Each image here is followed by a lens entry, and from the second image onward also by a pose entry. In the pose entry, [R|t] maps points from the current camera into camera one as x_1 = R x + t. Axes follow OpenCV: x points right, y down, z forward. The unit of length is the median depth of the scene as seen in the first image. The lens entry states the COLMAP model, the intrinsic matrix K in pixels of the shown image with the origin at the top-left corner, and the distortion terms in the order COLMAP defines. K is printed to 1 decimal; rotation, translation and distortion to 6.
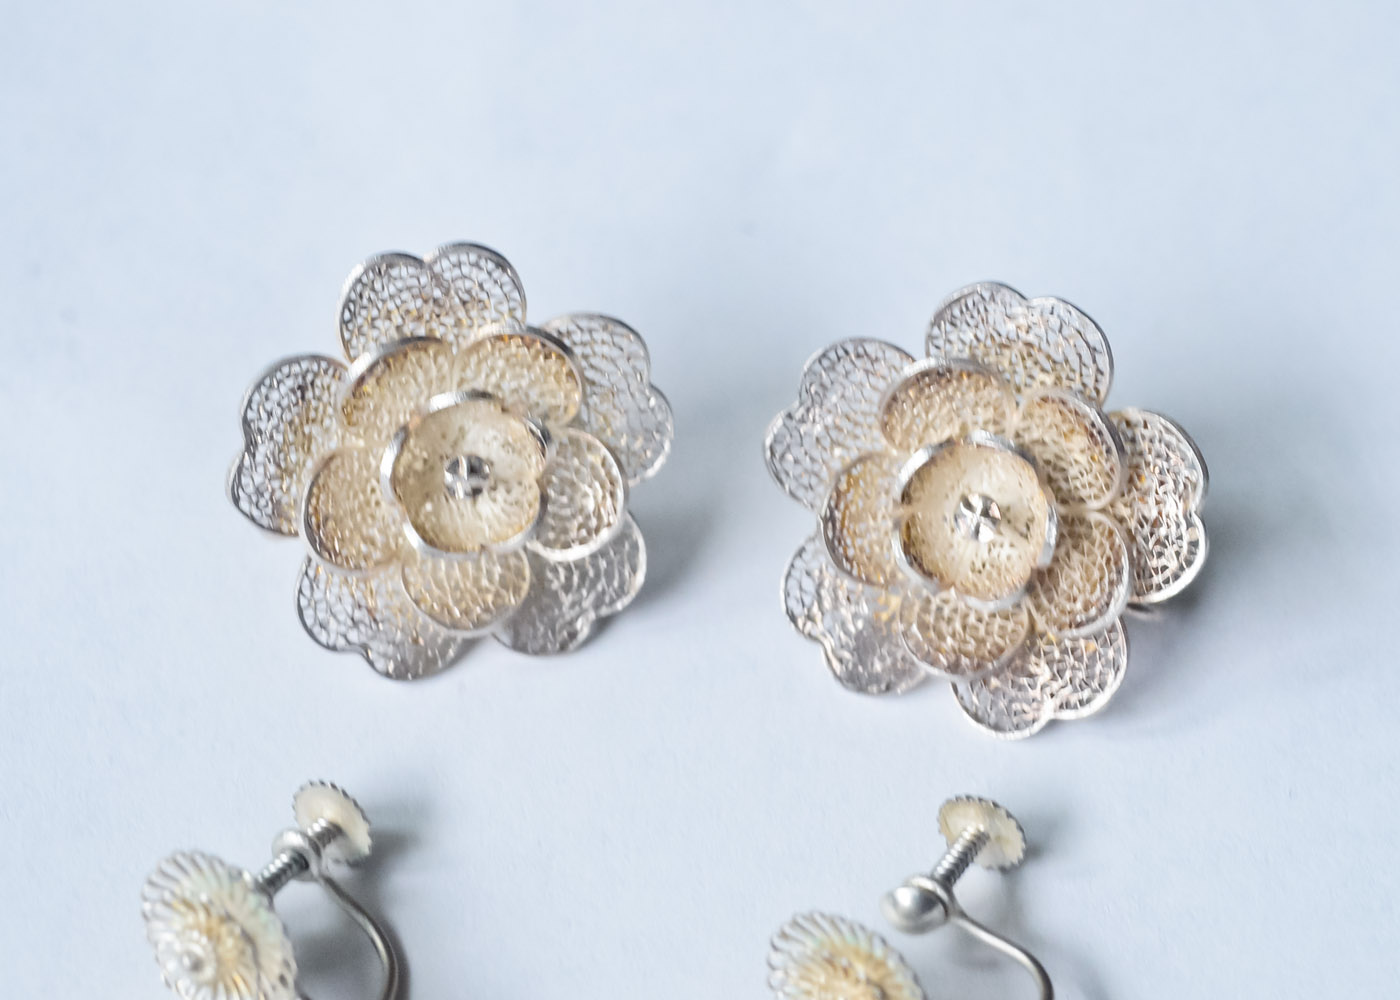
lens RADIAL K [[5723.1, 0, 700.9], [0, 5723.1, 499.2], [0, 0, 1]] dist [0.031299, 0.000000]
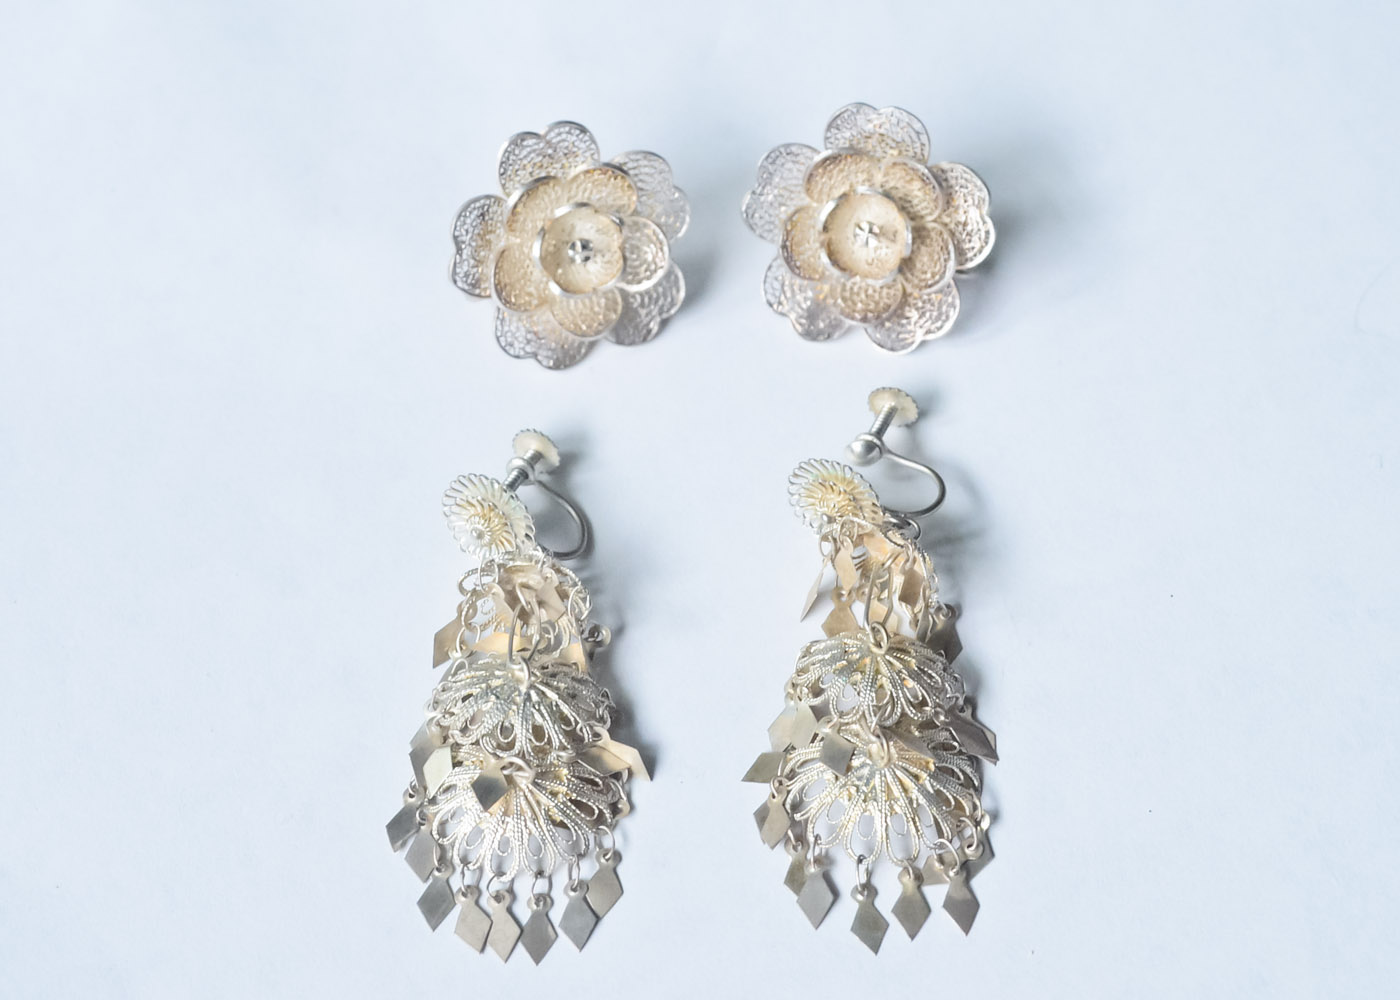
lens RADIAL K [[4226.7, 0, 700.3], [0, 4226.7, 500.3], [0, 0, 1]] dist [0.047215, 0.000000]
pose [[0.990267, -0.138399, 0.014725, -0.034052], [0.137303, 0.988746, 0.059413, -0.000289], [-0.022782, -0.056813, 0.998125, -0.324105]]
